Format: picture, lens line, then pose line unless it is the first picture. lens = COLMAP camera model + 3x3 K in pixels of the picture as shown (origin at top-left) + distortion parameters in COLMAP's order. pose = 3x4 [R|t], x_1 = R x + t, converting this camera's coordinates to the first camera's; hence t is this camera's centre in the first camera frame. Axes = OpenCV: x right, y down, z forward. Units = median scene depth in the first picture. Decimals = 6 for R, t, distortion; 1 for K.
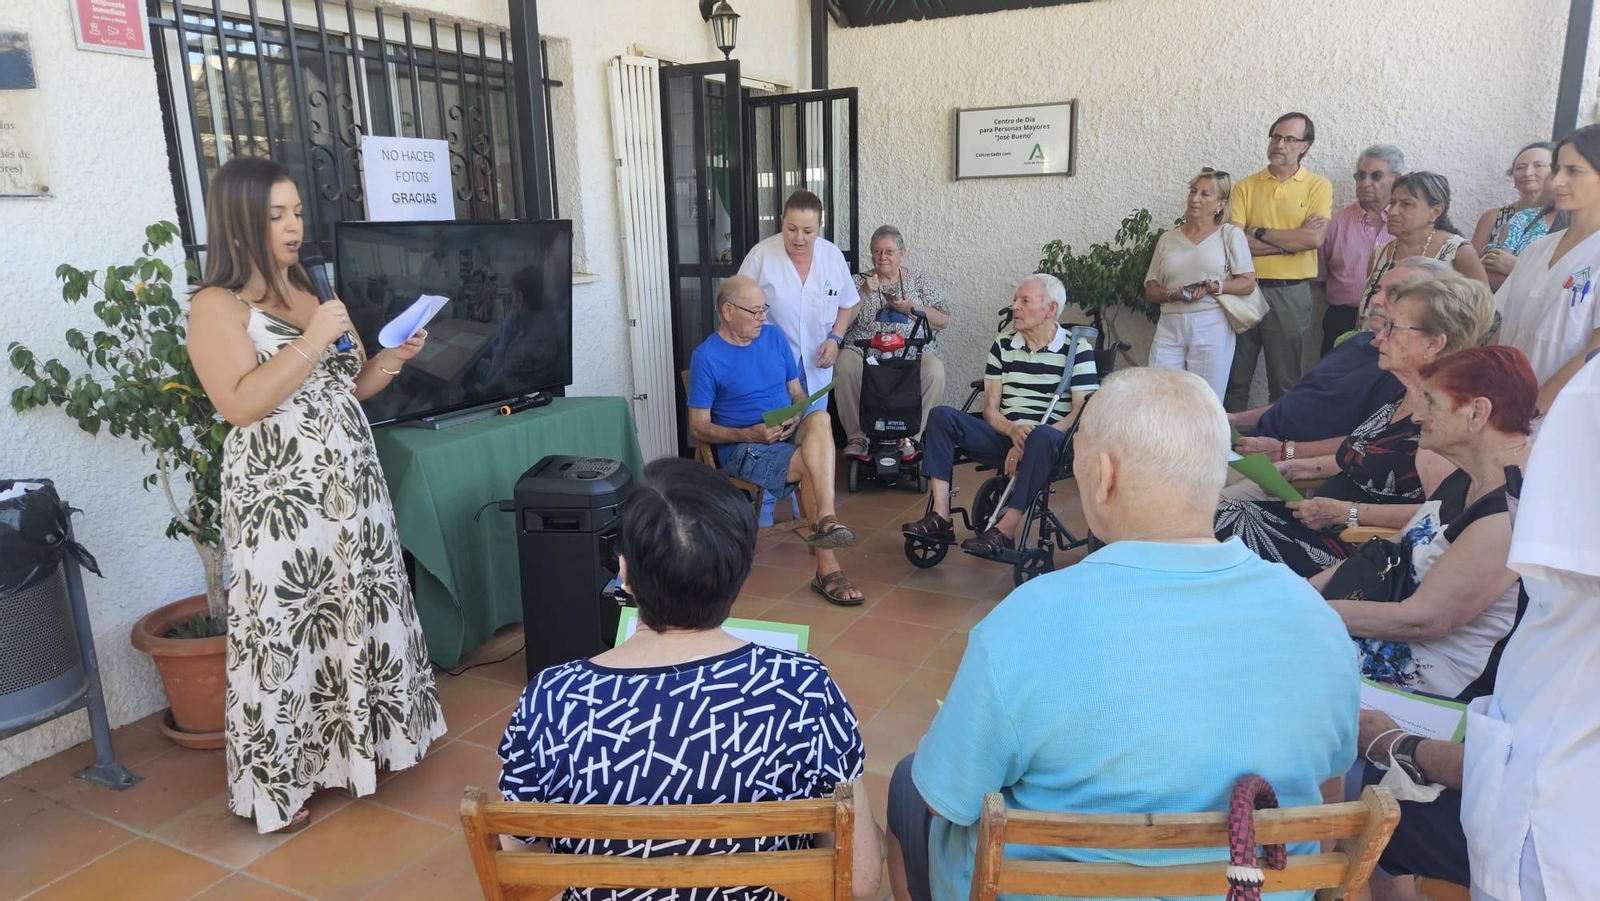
lens RADIAL K [[1074.6, 0, 765.1], [0, 1074.6, 453.5], [0, 0, 1]] dist [0.083270, -0.069757]
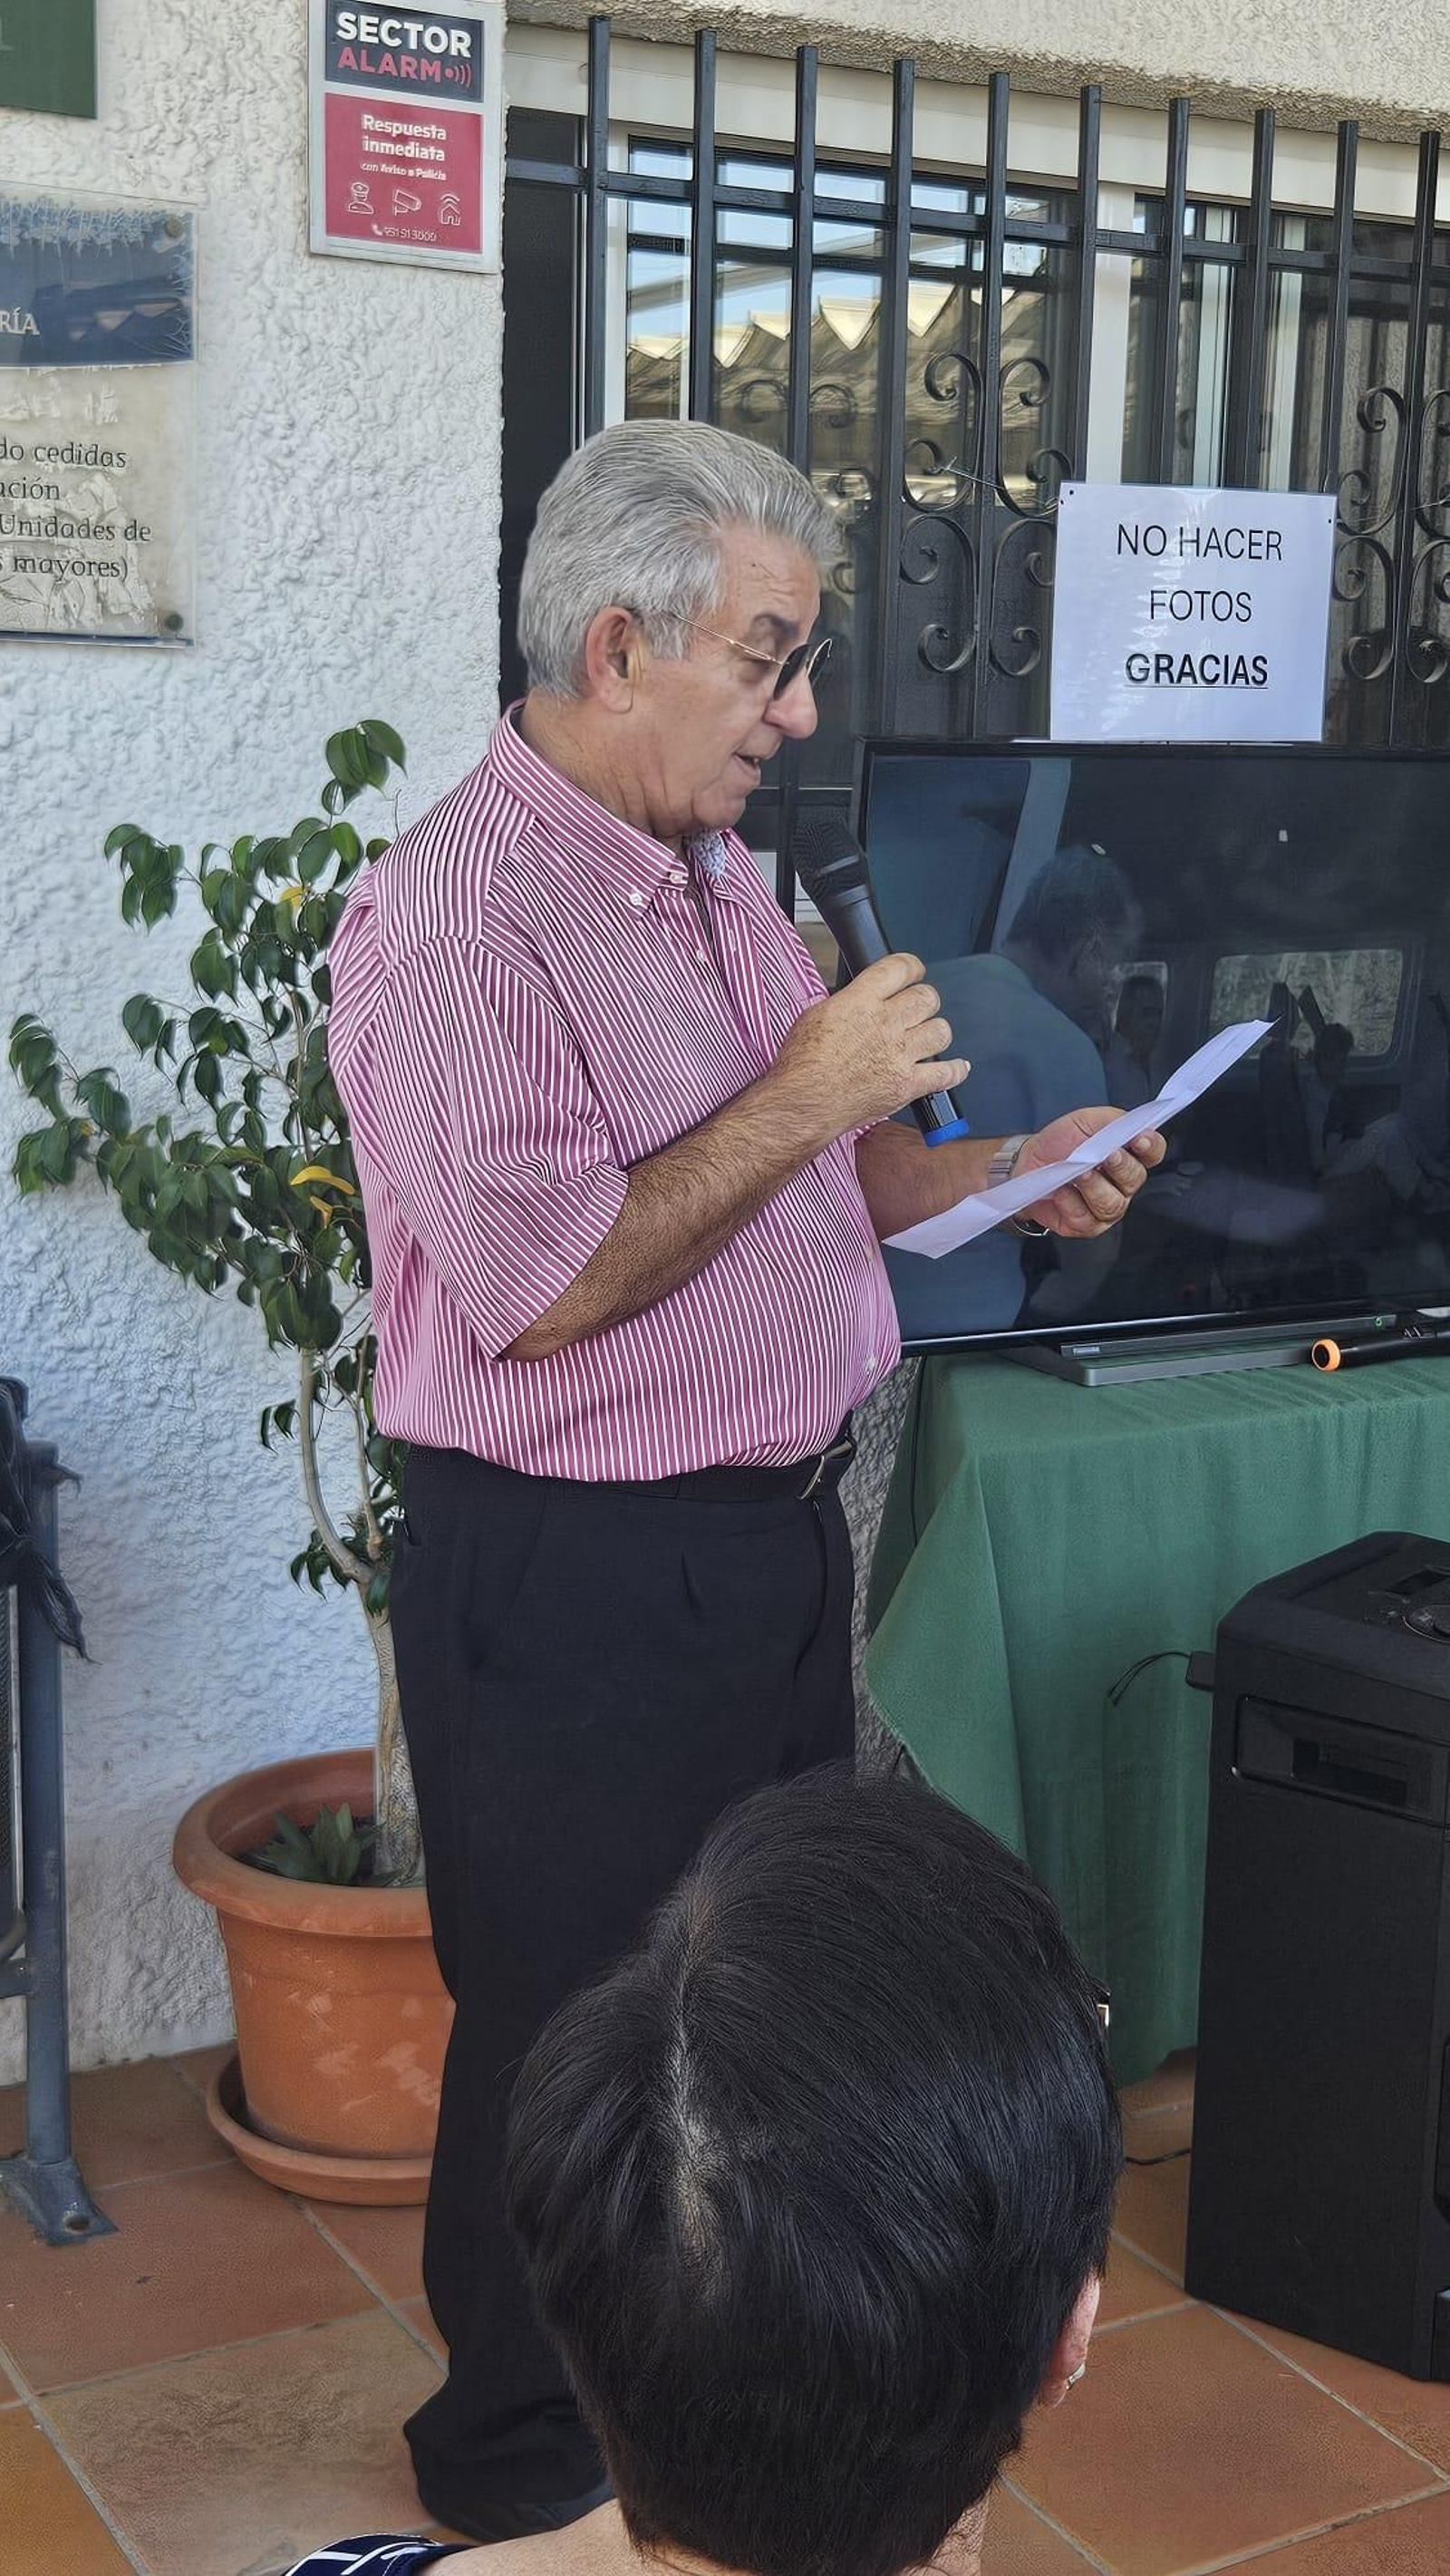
lens RADIAL K [[3187.5, 0, 687.6], [0, 3187.5, 1289.0], [0, 0, 1]] dist [0.069440, -0.013740]
pose [[0.848019, 0.137382, -0.511850, 0.070491], [-0.156243, 0.987699, 0.006244, -0.034958], [0.506412, 0.074678, 0.859052, 0.115202]]
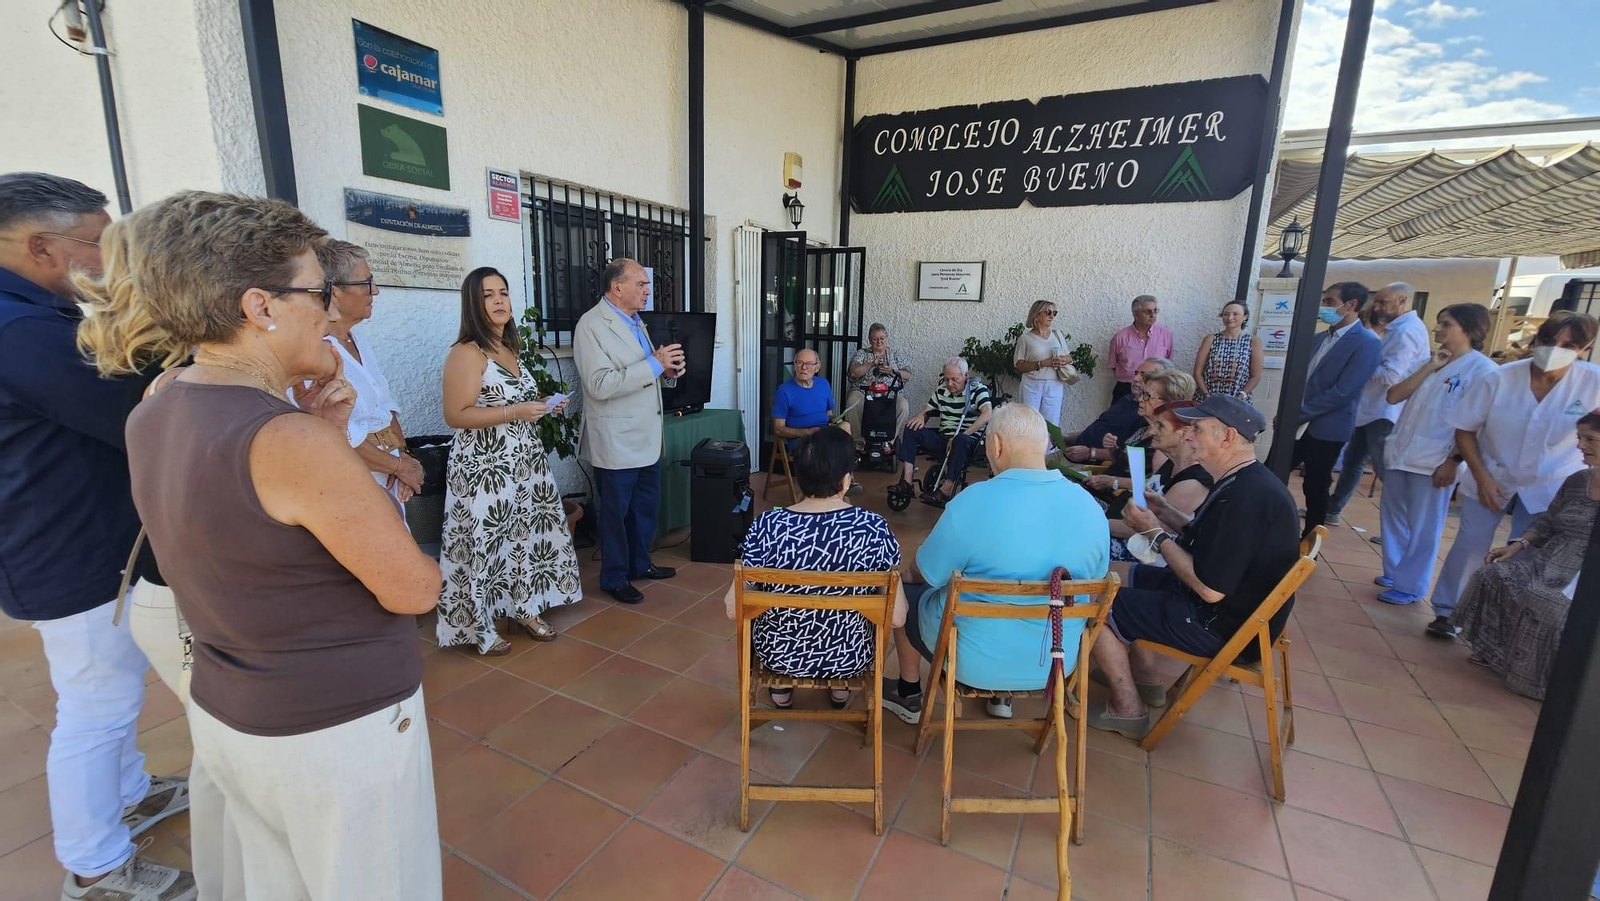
lens RADIAL K [[662.3, 0, 789.1], [0, 662.3, 447.5], [0, 0, 1]] dist [-0.007710, 0.000044]
pose [[0.998804, 0.047431, 0.011829, -0.061051], [-0.047235, 0.998749, -0.016406, 0.029060], [-0.012592, 0.015828, 0.999795, -0.142909]]
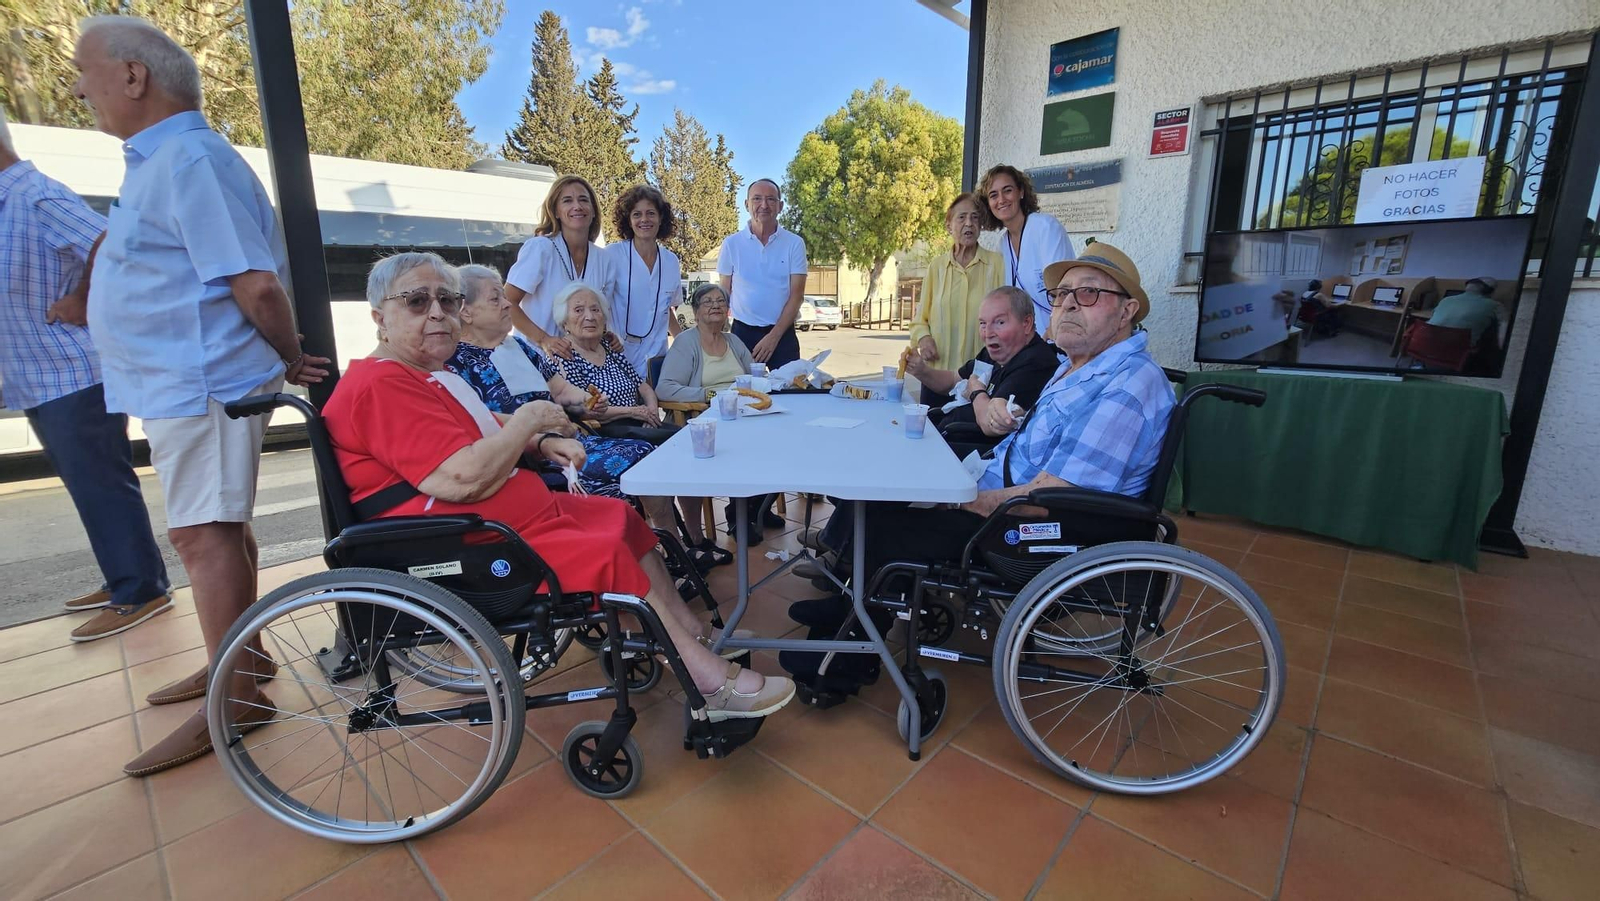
lens RADIAL K [[656.4, 0, 796.4], [0, 656.4, 441.9], [0, 0, 1]] dist [0.001845, 0.000255]
pose [[-0.241314, 0.223844, -0.944278, 0.665521], [-0.209013, 0.938209, 0.275820, -0.045340], [0.947671, 0.263926, -0.179617, 0.551260]]
